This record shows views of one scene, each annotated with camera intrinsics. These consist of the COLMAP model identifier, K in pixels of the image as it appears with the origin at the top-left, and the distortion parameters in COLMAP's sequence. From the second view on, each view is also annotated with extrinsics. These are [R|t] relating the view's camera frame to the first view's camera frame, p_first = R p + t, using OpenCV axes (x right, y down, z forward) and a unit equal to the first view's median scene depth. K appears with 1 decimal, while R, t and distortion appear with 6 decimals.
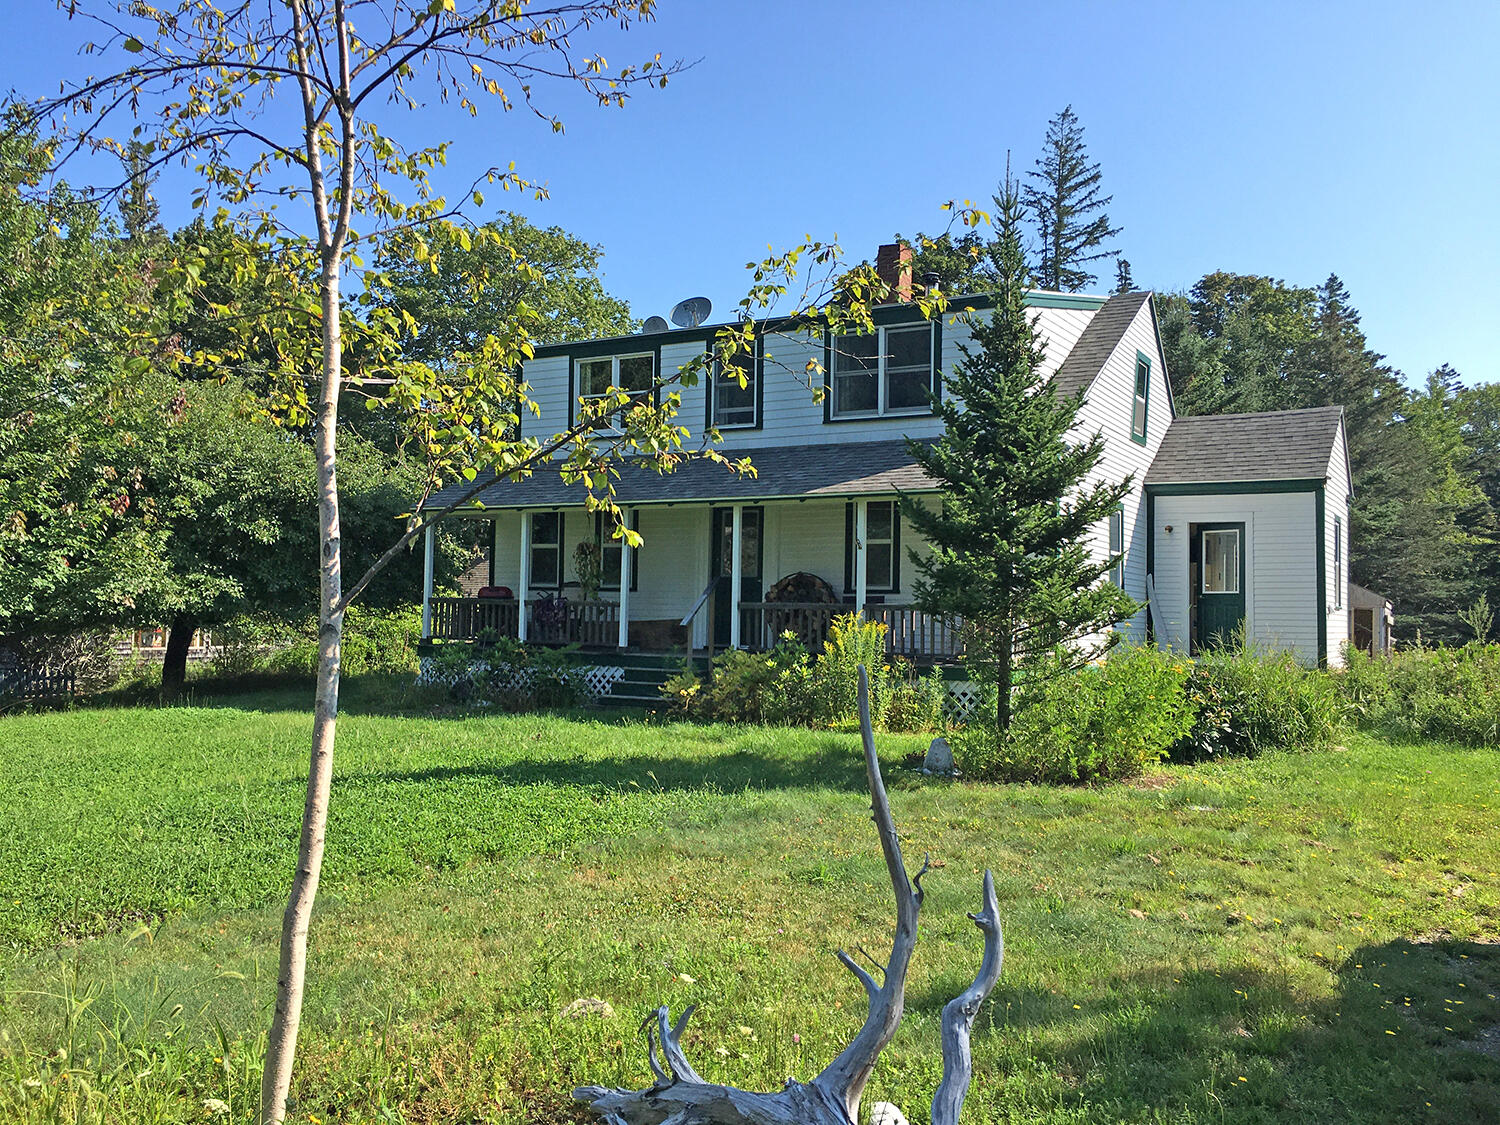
lens RADIAL K [[1315.4, 0, 747.7], [0, 1315.4, 565.0], [0, 0, 1]] dist [0.065823, -0.133889]
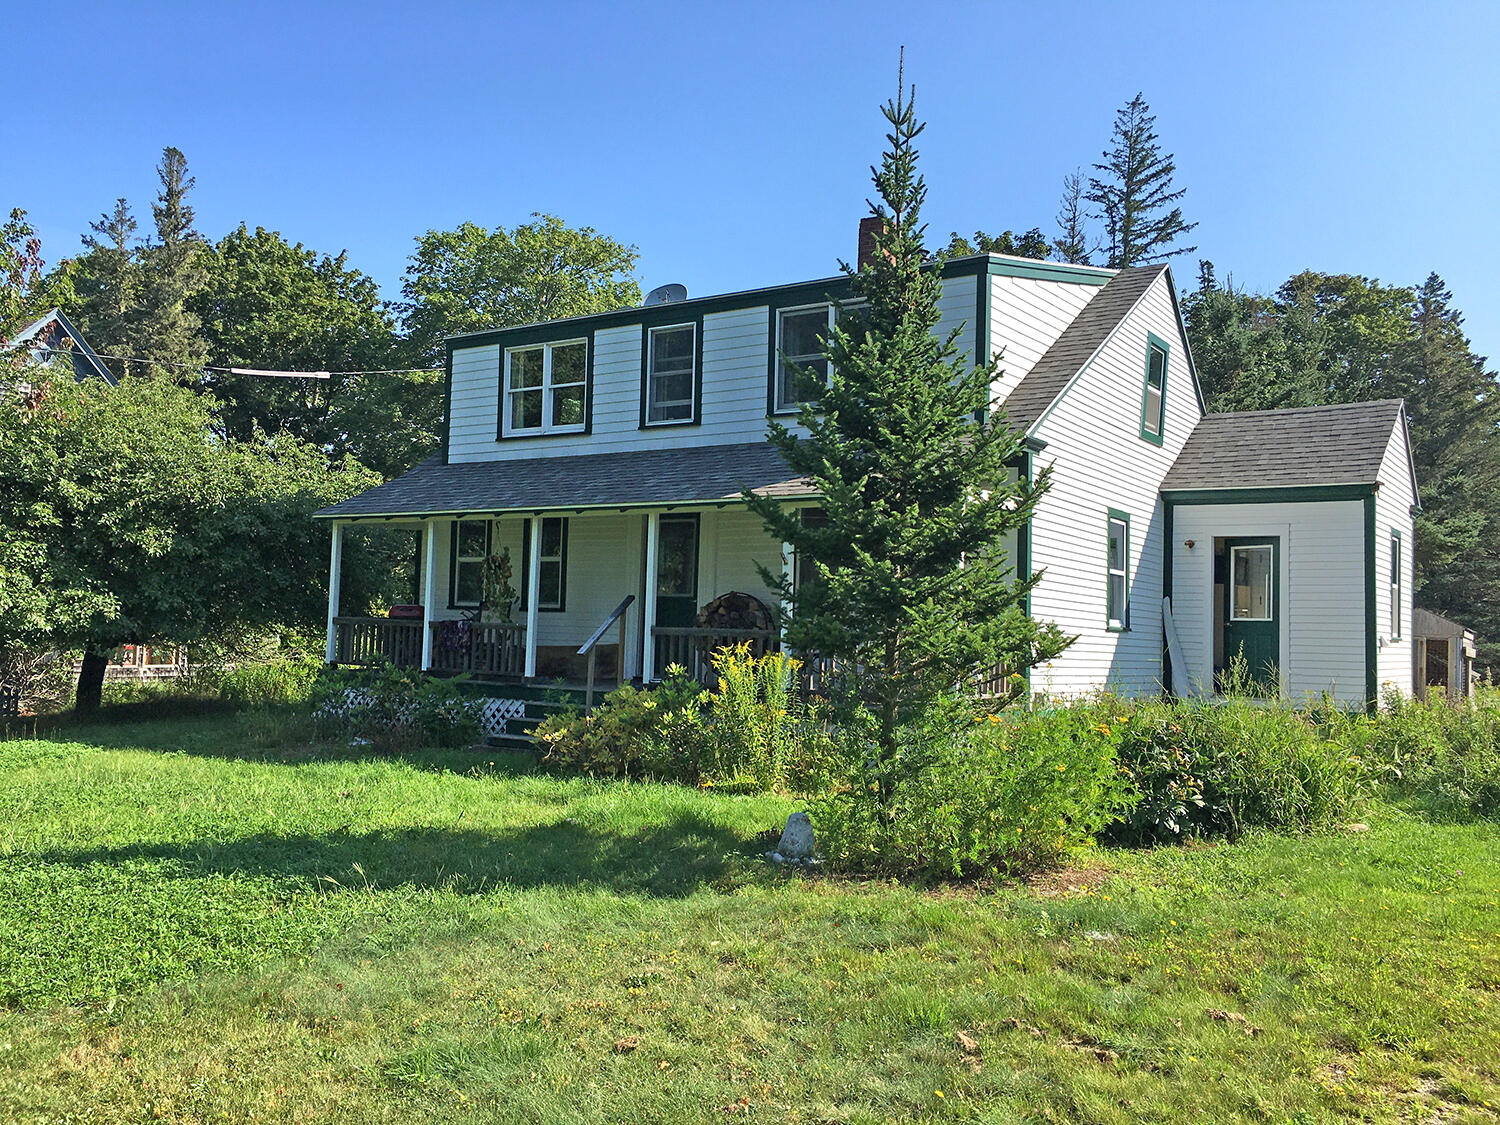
lens RADIAL K [[1315.4, 0, 747.7], [0, 1315.4, 565.0], [0, 0, 1]] dist [0.065823, -0.133889]
pose [[0.997336, 0.006086, -0.072691, 0.097662], [-0.006995, 0.999900, -0.012268, -0.001329], [0.072610, 0.012744, 0.997279, 0.134668]]
